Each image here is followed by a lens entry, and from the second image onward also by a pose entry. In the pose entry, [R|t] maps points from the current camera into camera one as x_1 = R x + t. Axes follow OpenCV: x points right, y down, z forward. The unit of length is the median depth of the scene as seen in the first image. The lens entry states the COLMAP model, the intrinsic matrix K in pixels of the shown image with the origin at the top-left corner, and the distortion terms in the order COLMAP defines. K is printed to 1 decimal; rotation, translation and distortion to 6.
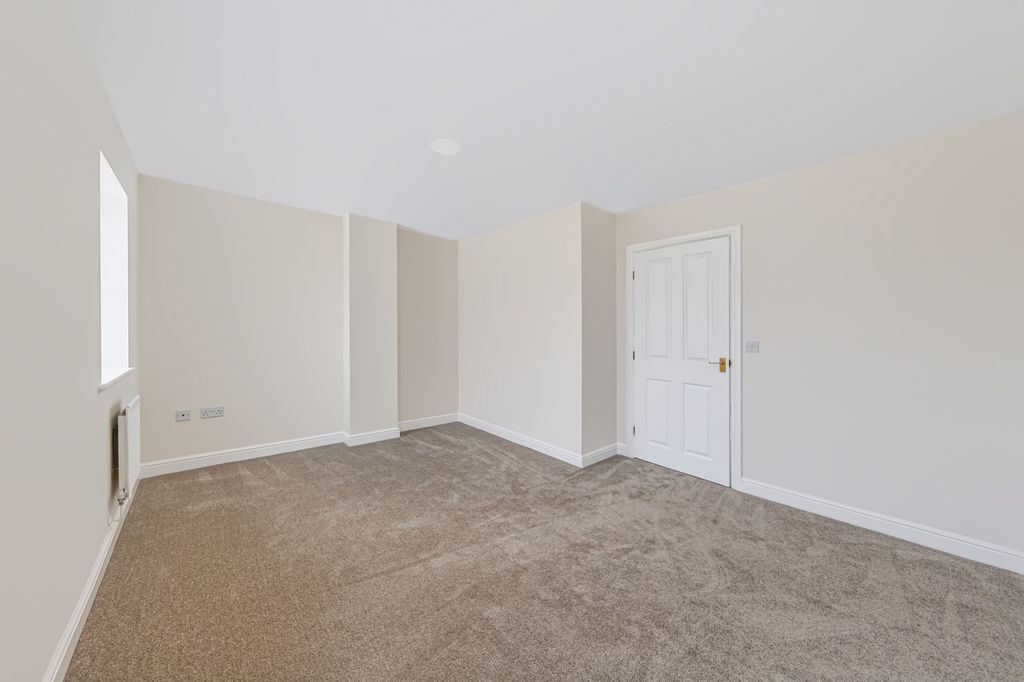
lens RADIAL K [[357.8, 0, 522.5], [0, 357.8, 337.0], [0, 0, 1]] dist [-0.002568, 0.000560]
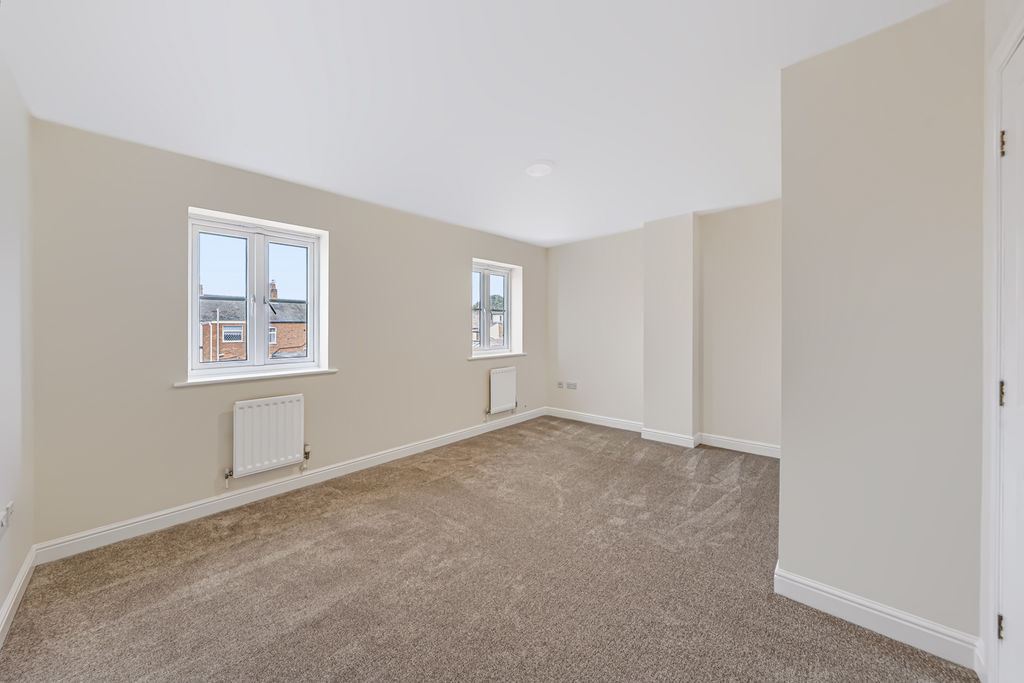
lens RADIAL K [[357.8, 0, 522.5], [0, 357.8, 337.5], [0, 0, 1]] dist [-0.002568, 0.000560]
pose [[0.104261, -0.001107, -0.994549, 0.565575], [0.001725, 0.999998, -0.000932, 0.001027], [0.994548, -0.001618, 0.104263, 0.526205]]
